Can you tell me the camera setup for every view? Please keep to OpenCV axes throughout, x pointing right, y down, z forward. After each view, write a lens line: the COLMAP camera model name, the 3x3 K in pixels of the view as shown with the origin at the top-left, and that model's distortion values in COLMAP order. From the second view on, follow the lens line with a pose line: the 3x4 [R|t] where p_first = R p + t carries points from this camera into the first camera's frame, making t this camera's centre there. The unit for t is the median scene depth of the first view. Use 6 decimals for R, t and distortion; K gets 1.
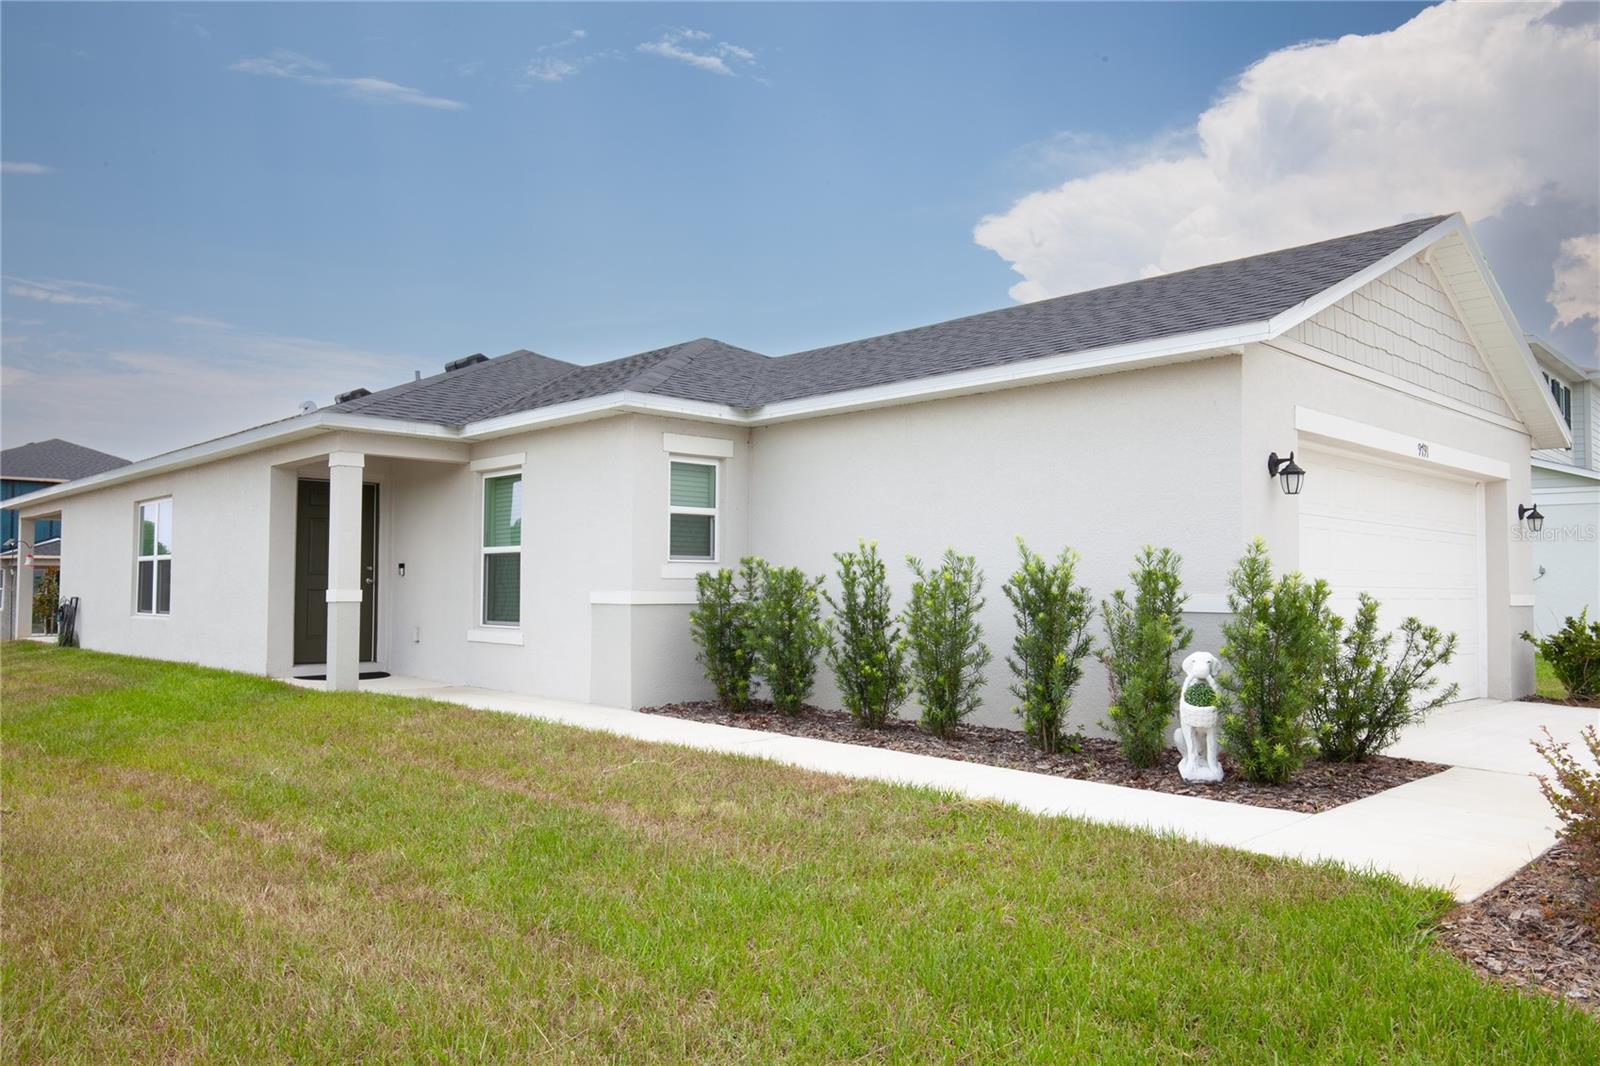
lens RADIAL K [[1168.0, 0, 793.8], [0, 1168.0, 538.2], [0, 0, 1]] dist [0.031448, 0.001487]
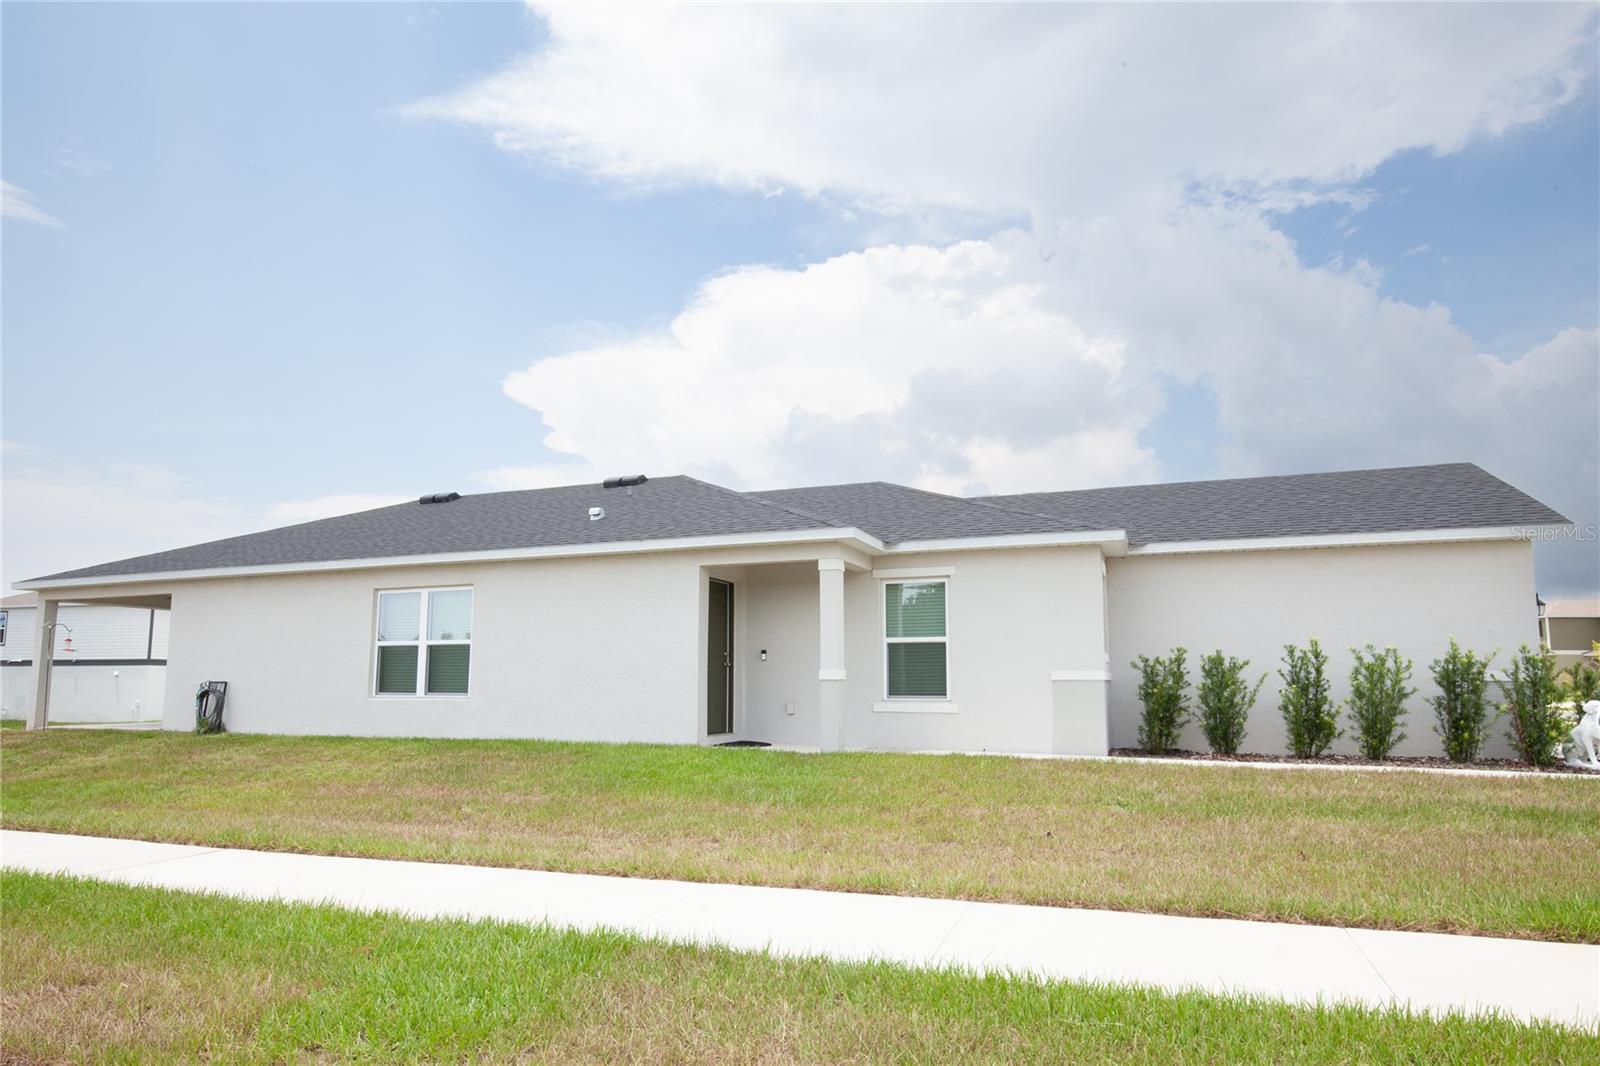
lens RADIAL K [[960.0, 0, 797.9], [0, 960.0, 539.5], [0, 0, 1]] dist [-0.000397, 0.000535]
pose [[0.905616, 0.064102, 0.419226, -0.845959], [-0.018877, 0.993624, -0.111152, 0.020774], [-0.423679, 0.092747, 0.901052, 0.084483]]
